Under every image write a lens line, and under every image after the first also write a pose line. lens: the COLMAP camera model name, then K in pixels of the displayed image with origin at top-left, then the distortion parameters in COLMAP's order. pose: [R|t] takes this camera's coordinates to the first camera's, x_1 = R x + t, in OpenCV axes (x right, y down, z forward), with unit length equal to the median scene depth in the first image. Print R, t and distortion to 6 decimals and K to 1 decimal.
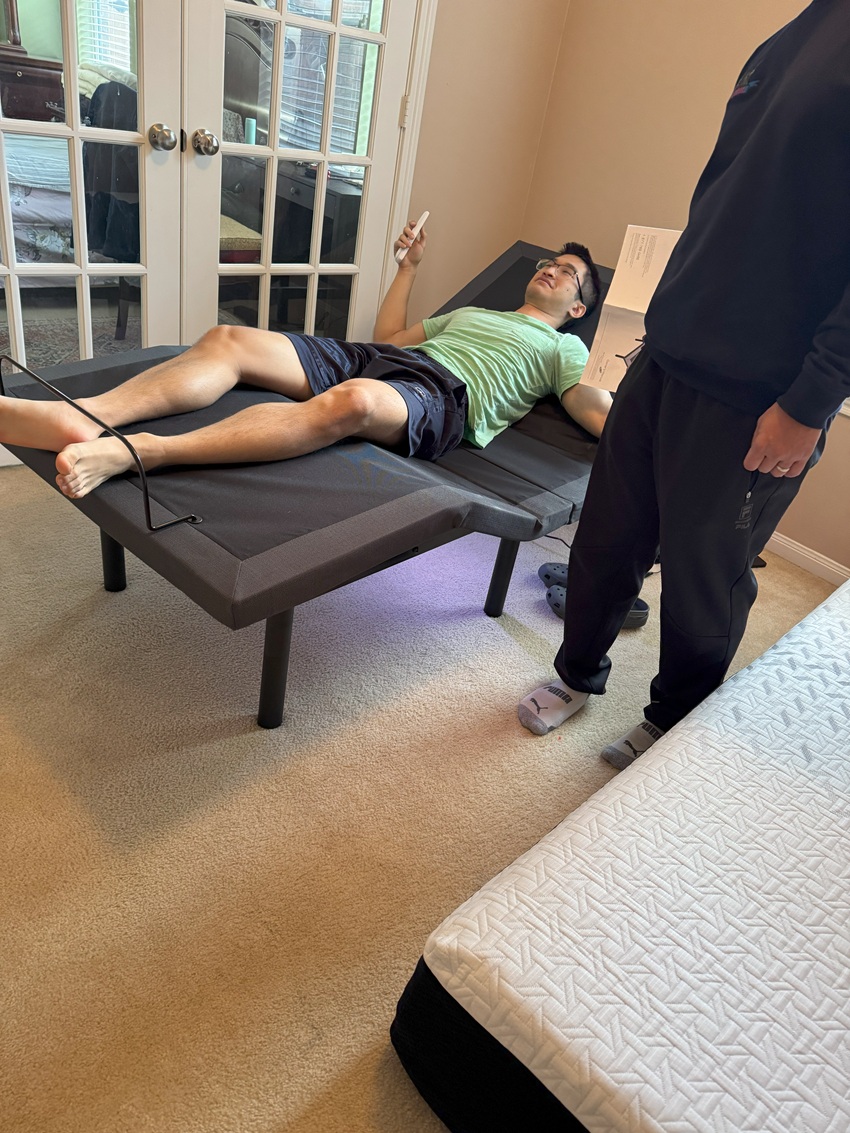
lens RADIAL K [[802.9, 0, 424.8], [0, 802.9, 573.7], [0, 0, 1]] dist [0.050738, -0.055724]
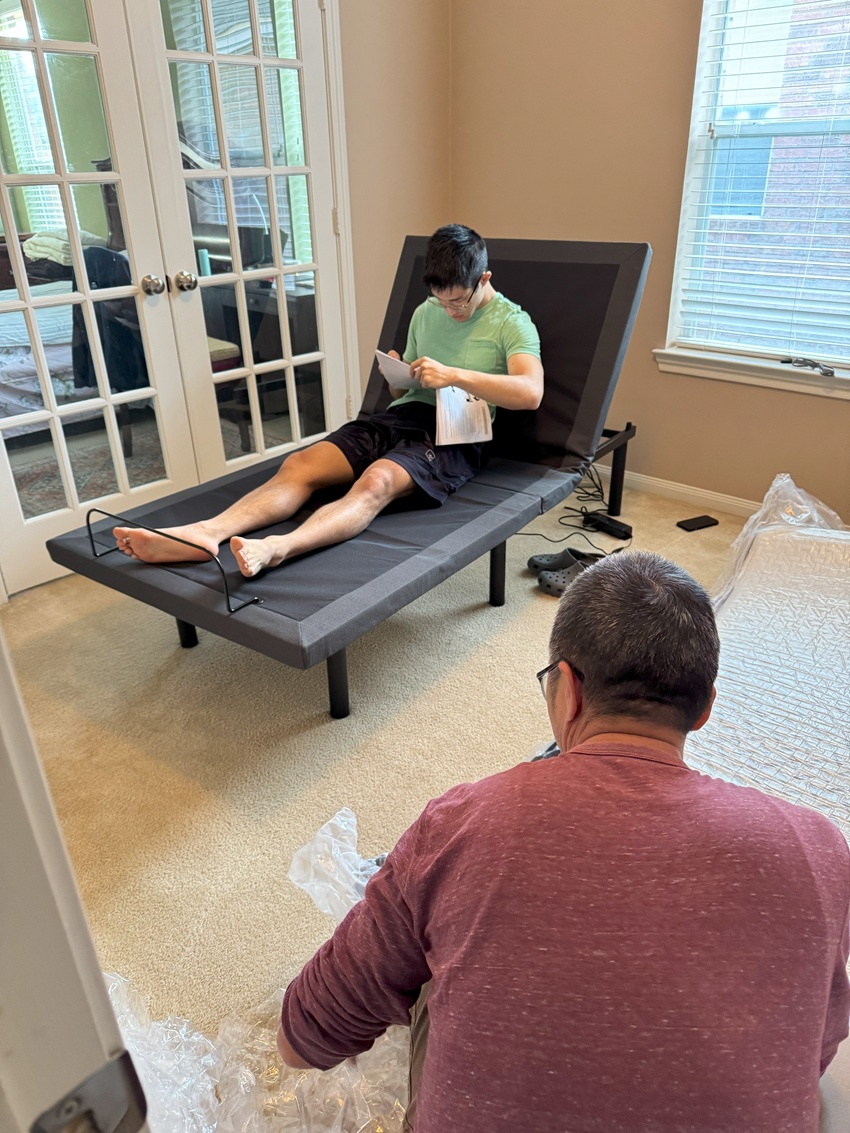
lens RADIAL K [[802.9, 0, 422.7], [0, 802.9, 575.2], [0, 0, 1]] dist [0.050738, -0.055724]
pose [[0.977768, -0.209517, 0.008504, -0.023336], [0.209582, 0.975170, -0.071539, 0.063908], [0.006696, 0.071731, 0.997402, -0.184540]]
